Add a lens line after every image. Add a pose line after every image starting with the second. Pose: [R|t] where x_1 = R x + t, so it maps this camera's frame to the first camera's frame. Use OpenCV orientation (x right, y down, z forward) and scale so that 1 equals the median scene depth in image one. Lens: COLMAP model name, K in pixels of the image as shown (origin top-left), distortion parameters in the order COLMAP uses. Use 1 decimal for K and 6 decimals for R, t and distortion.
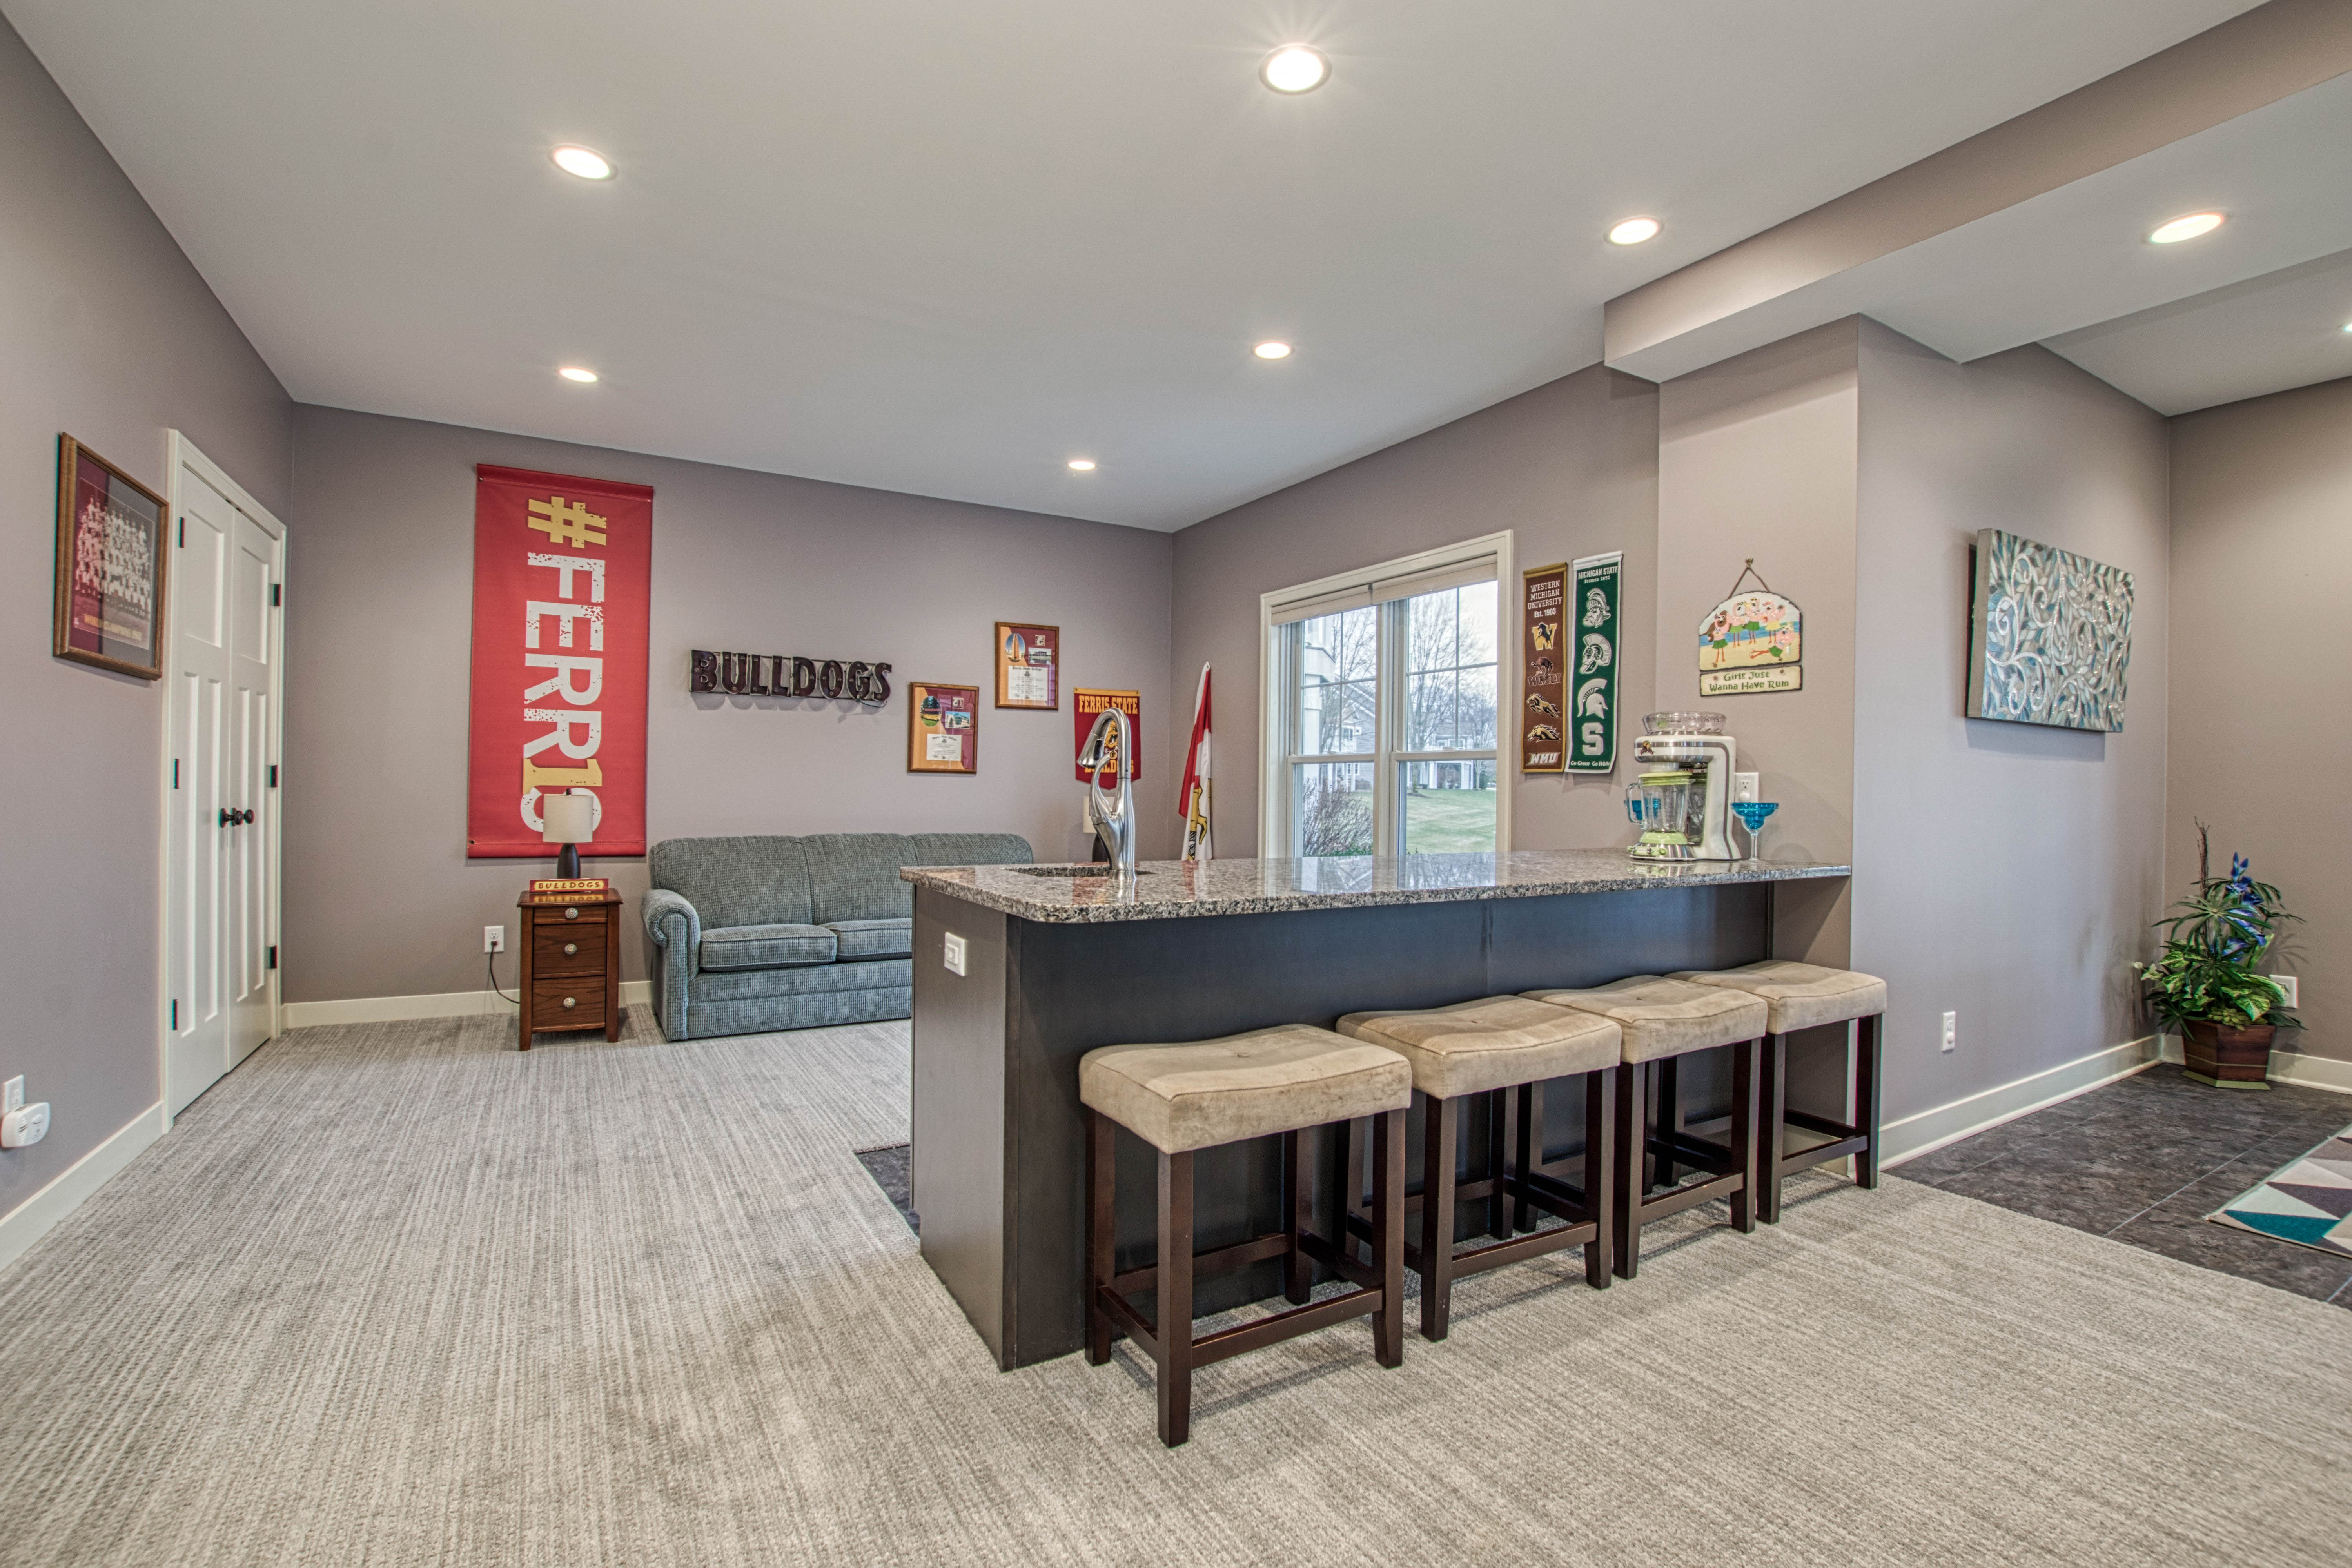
lens RADIAL K [[1040.0, 0, 1186.7], [0, 1040.0, 787.2], [0, 0, 1]] dist [-0.017577, 0.000590]
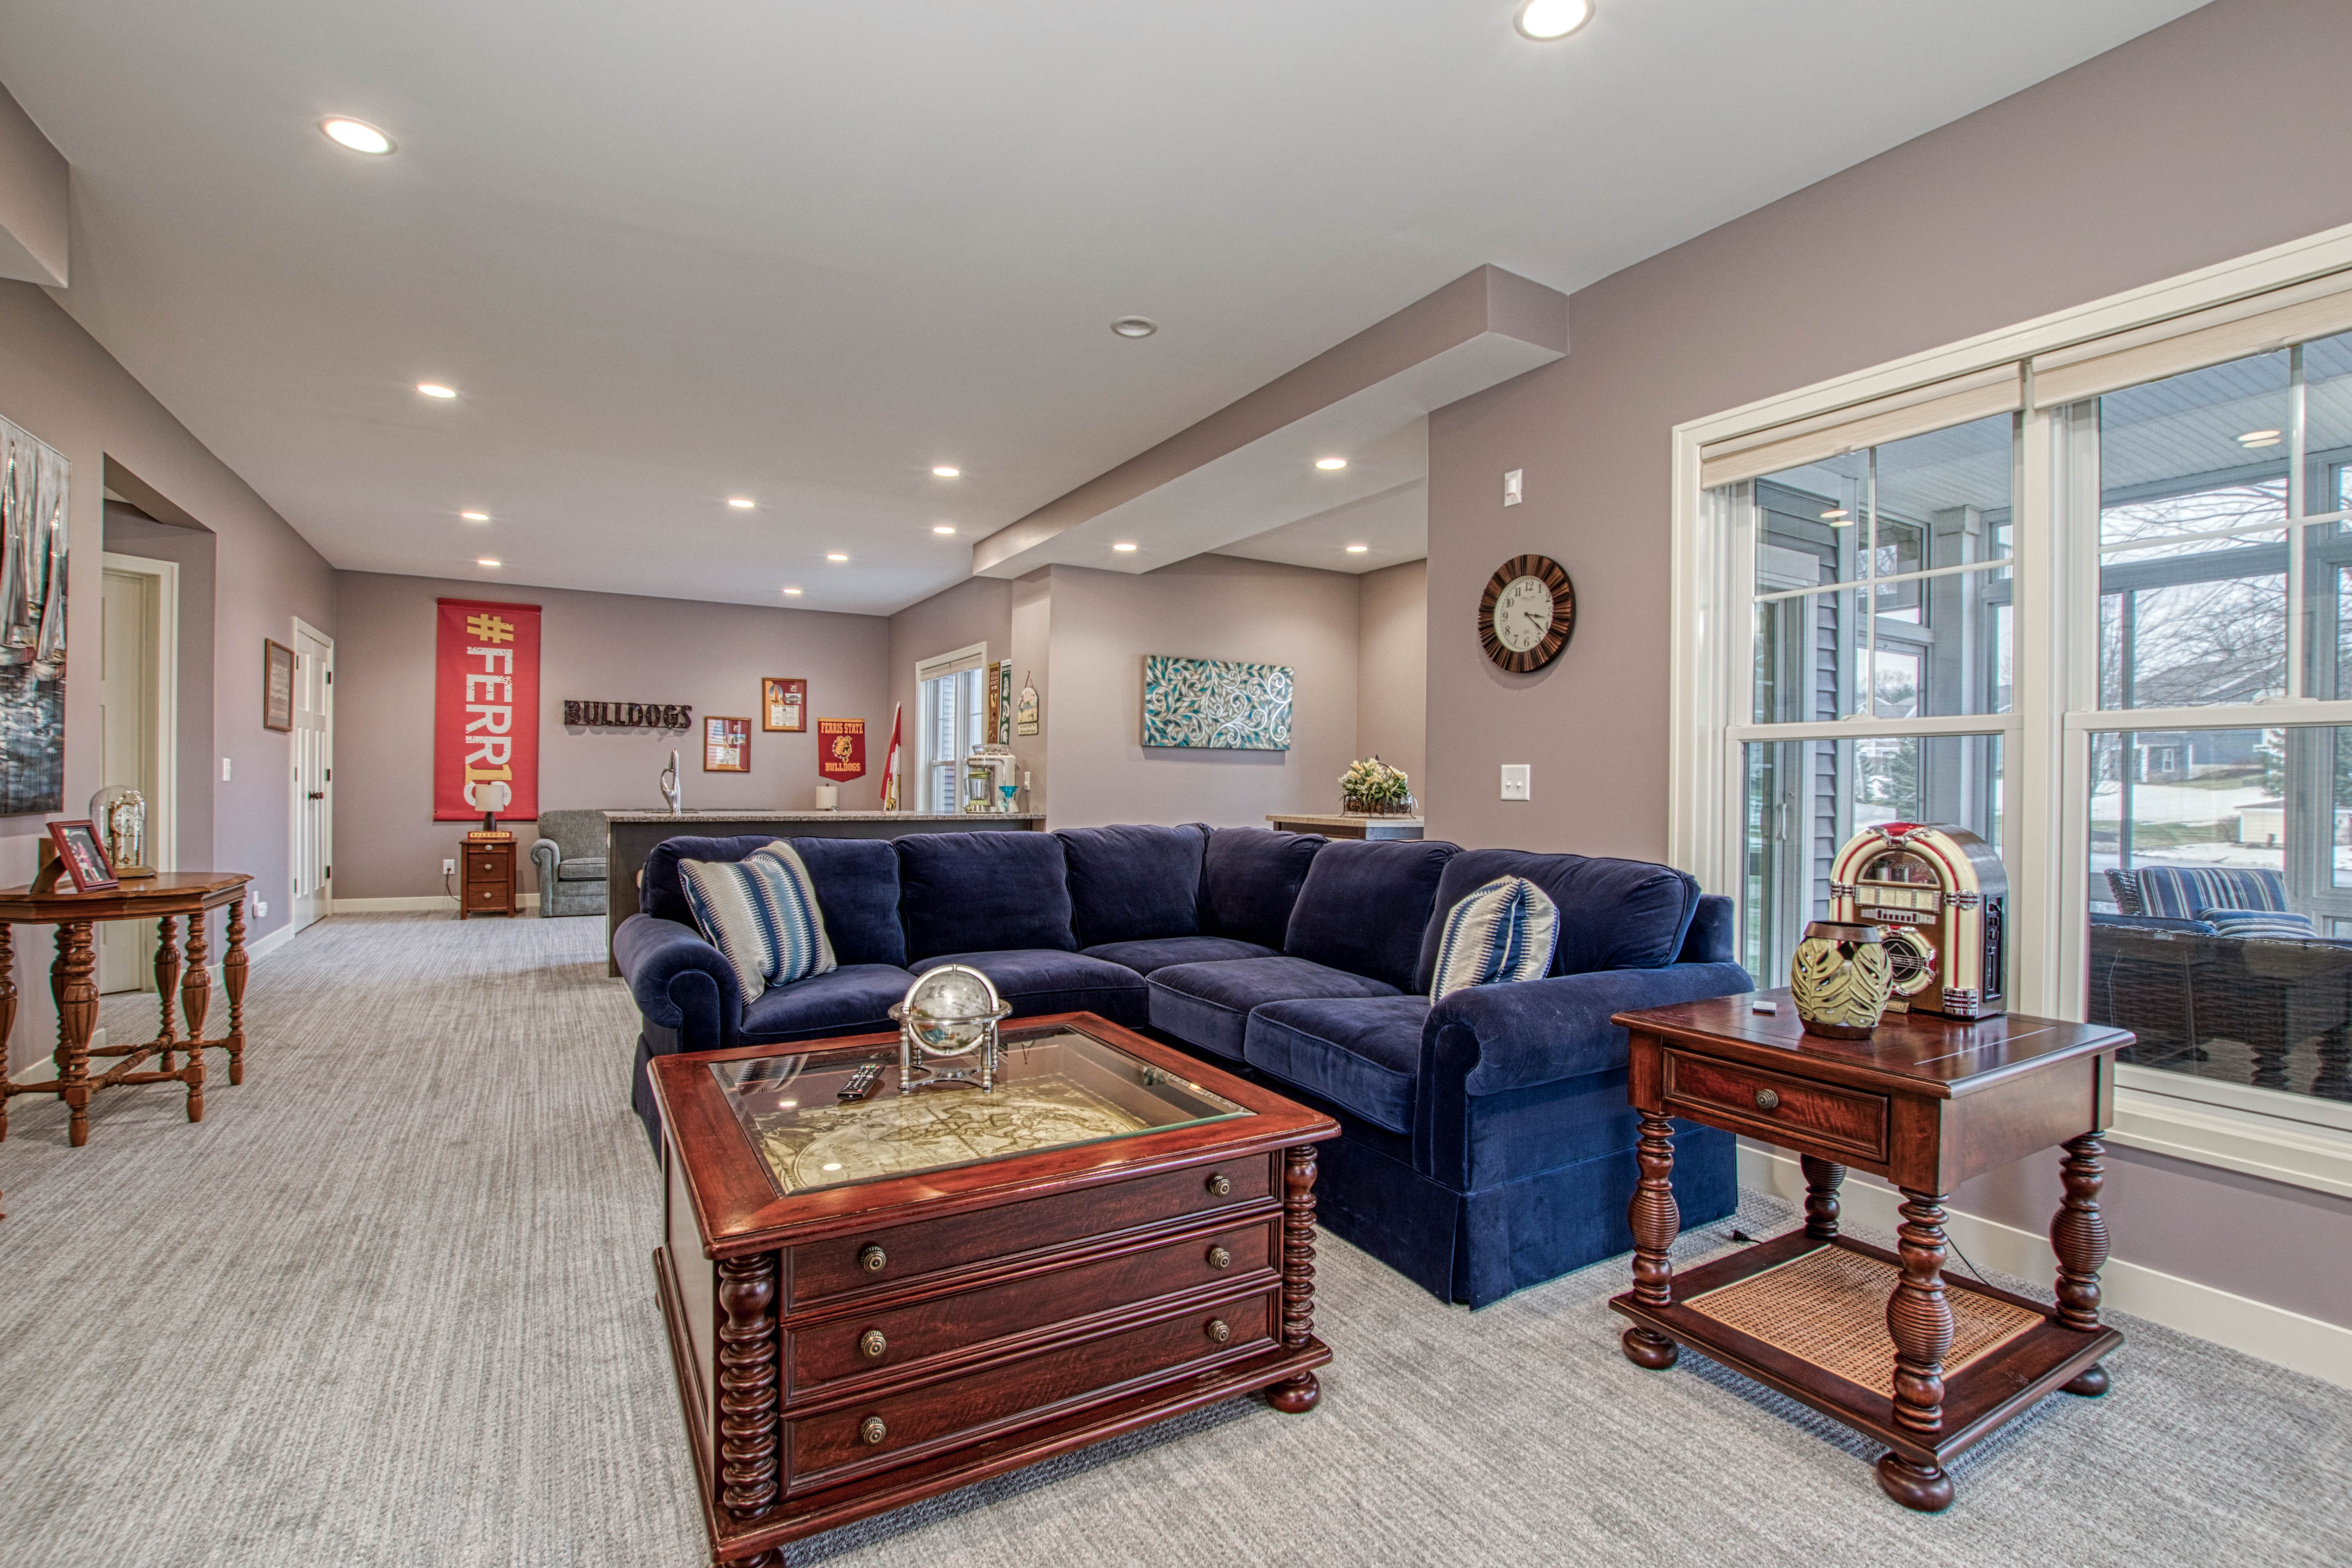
lens RADIAL K [[1040.0, 0, 1167.8], [0, 1040.0, 785.4], [0, 0, 1]] dist [-0.017577, 0.000590]
pose [[0.999988, -0.002728, 0.004176, 0.533378], [0.002717, 0.999993, 0.002626, 0.006461], [-0.004183, -0.002615, 0.999988, -0.743190]]
